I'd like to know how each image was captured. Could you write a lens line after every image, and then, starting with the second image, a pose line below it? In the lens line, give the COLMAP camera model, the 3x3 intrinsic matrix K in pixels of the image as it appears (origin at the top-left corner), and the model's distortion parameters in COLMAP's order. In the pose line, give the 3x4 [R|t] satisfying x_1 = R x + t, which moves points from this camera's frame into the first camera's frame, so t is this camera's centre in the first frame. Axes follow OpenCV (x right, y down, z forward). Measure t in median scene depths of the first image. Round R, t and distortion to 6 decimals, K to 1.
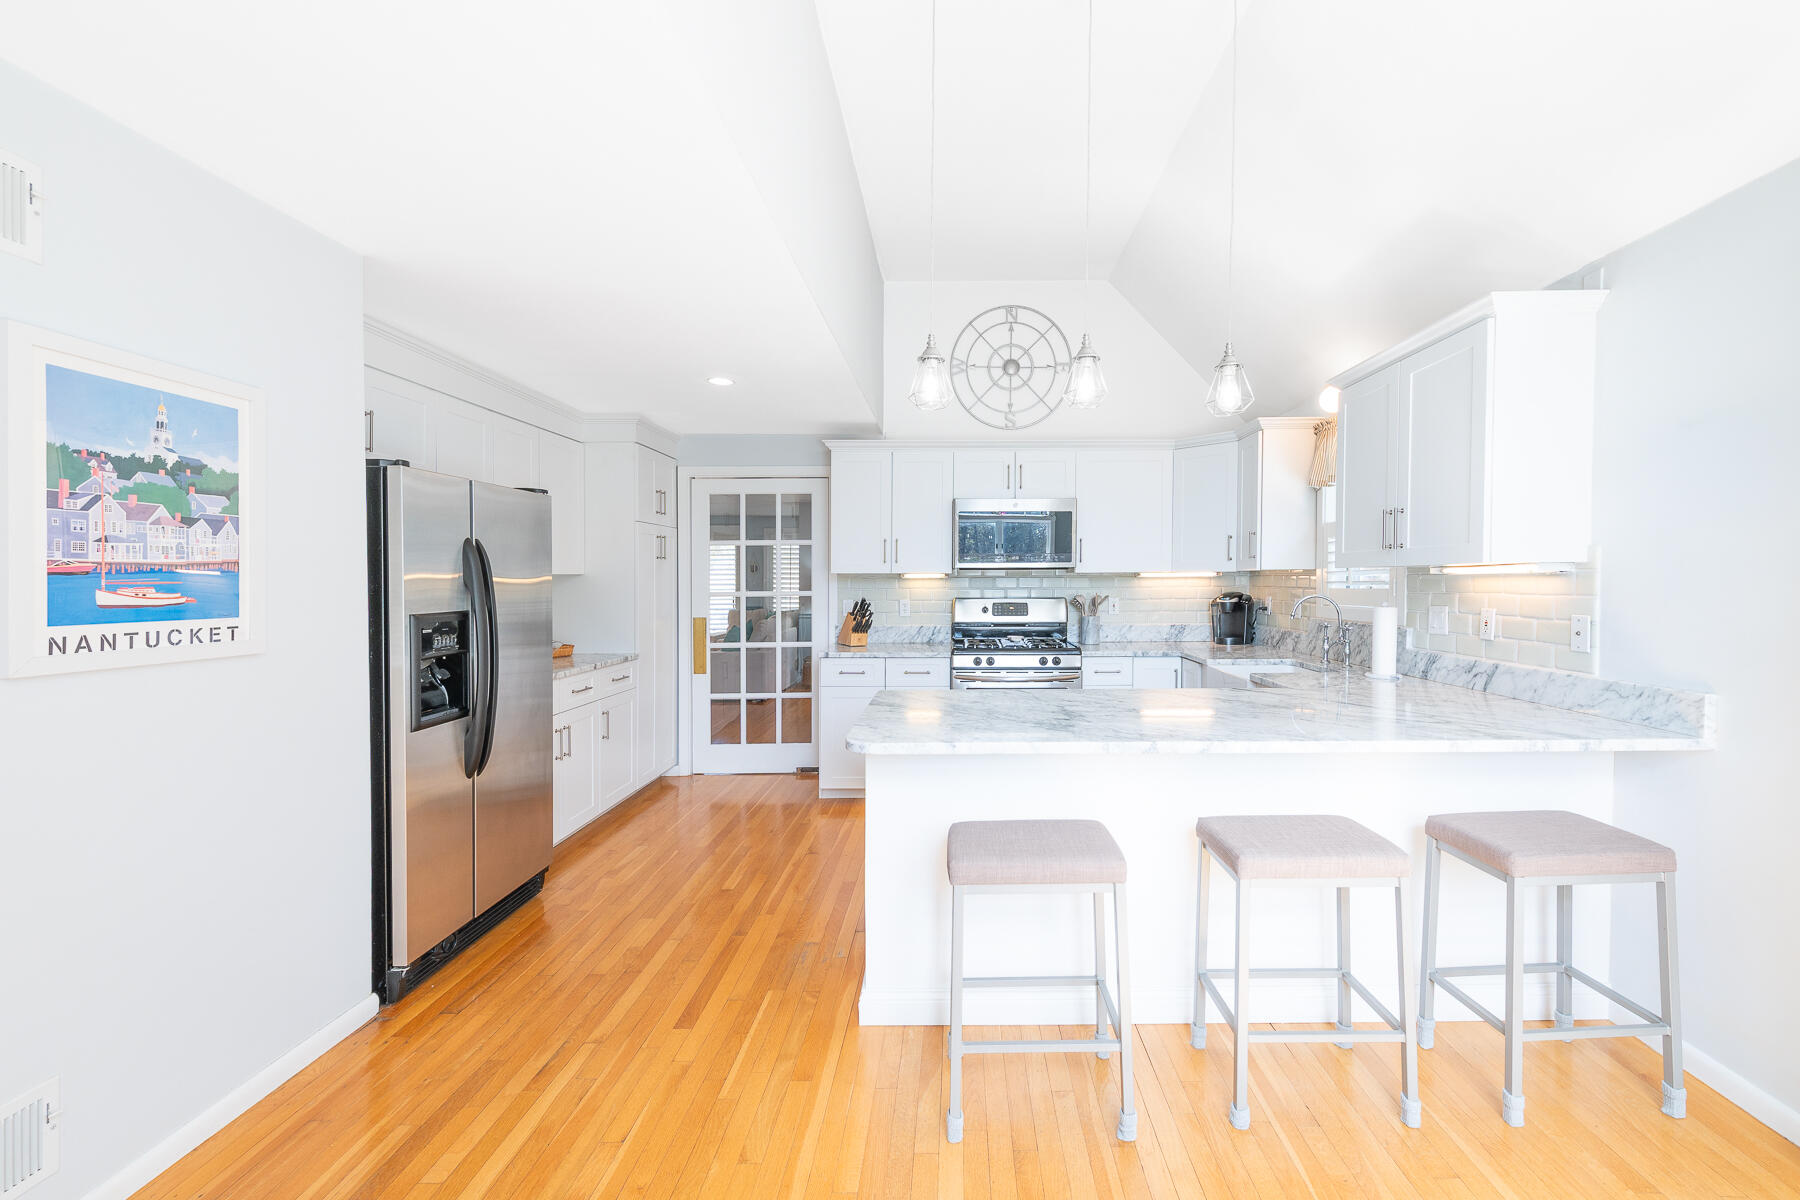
lens RADIAL K [[719.4, 0, 976.2], [0, 719.4, 594.2], [0, 0, 1]] dist [0.001168, -0.000689]
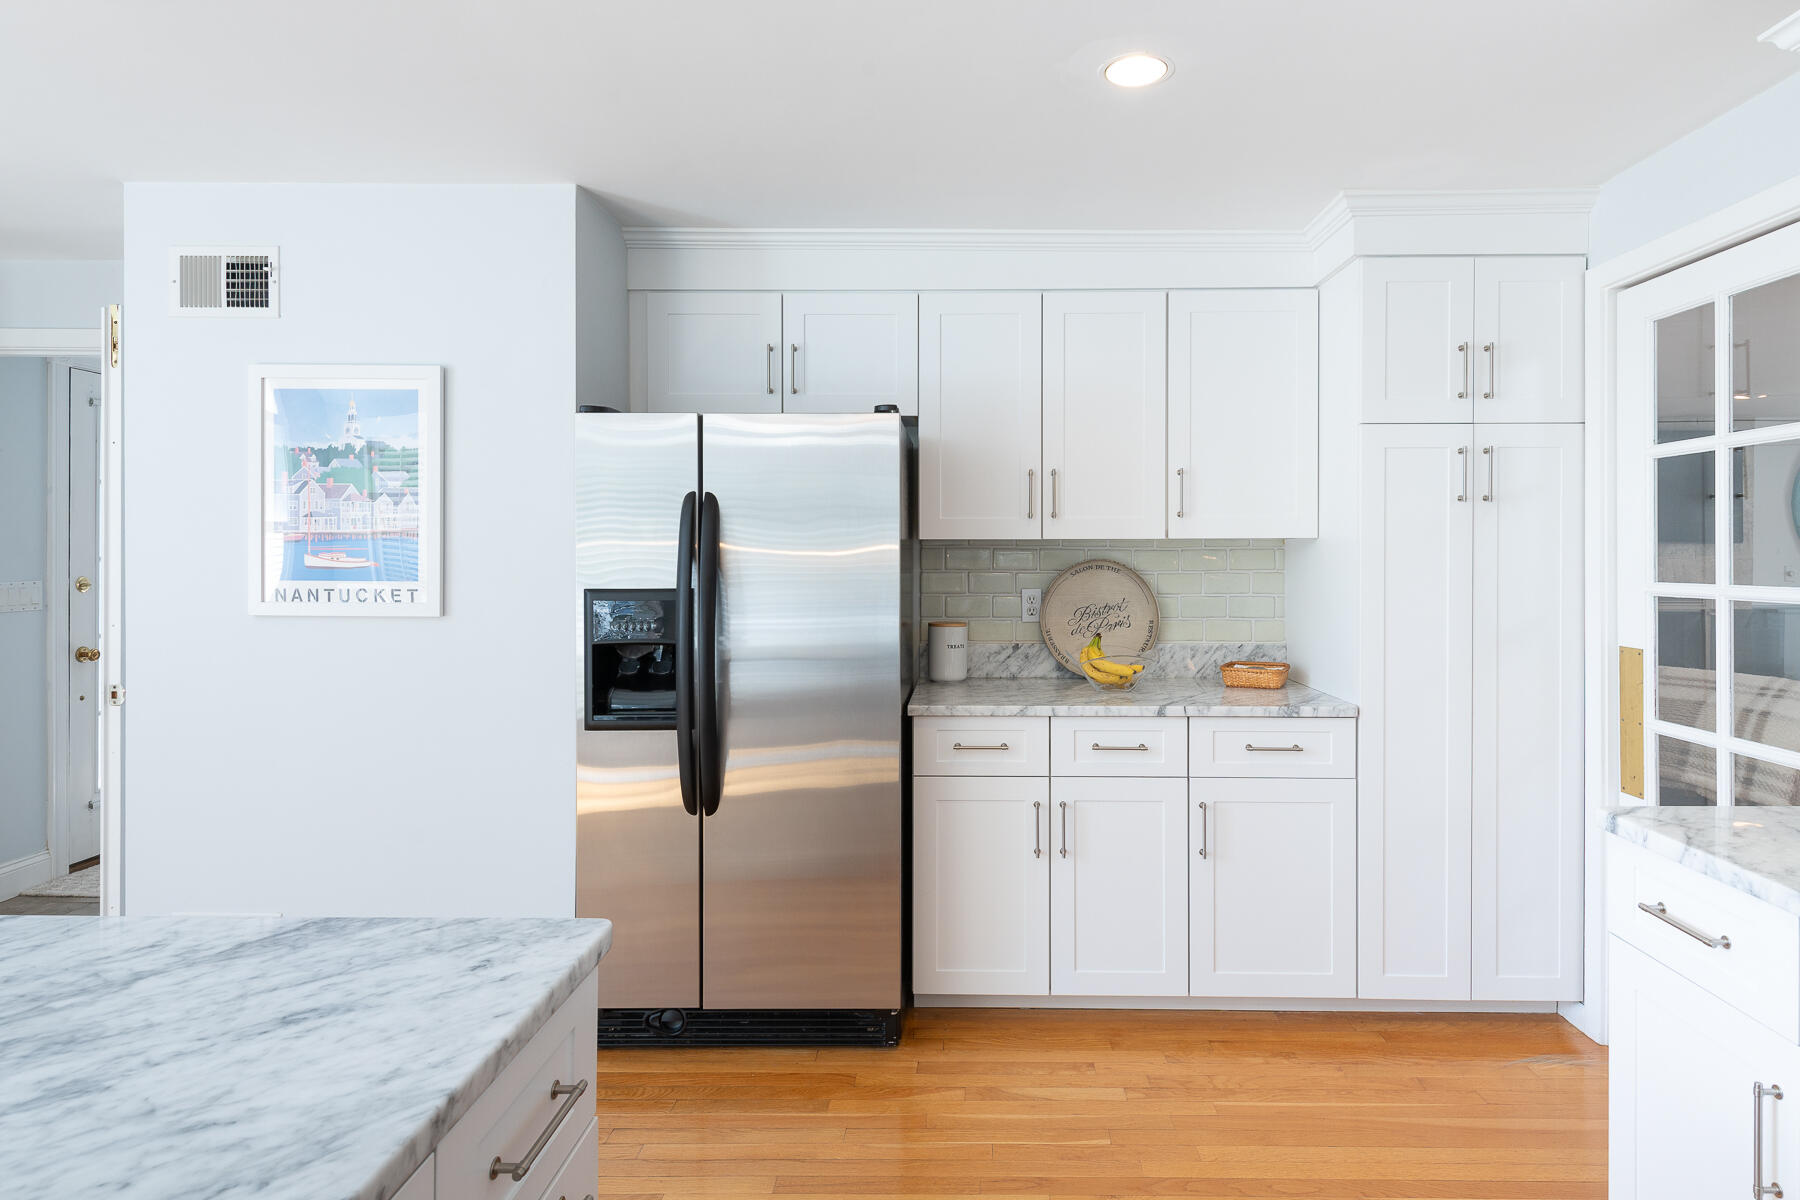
lens RADIAL K [[945.2, 0, 911.1], [0, 945.2, 560.8], [0, 0, 1]] dist [0.003106, -0.000029]
pose [[-0.025758, -0.005772, -0.999652, 0.421806], [-0.023235, 0.999717, -0.005173, -0.009615], [0.999398, 0.023093, -0.025885, 1.984790]]
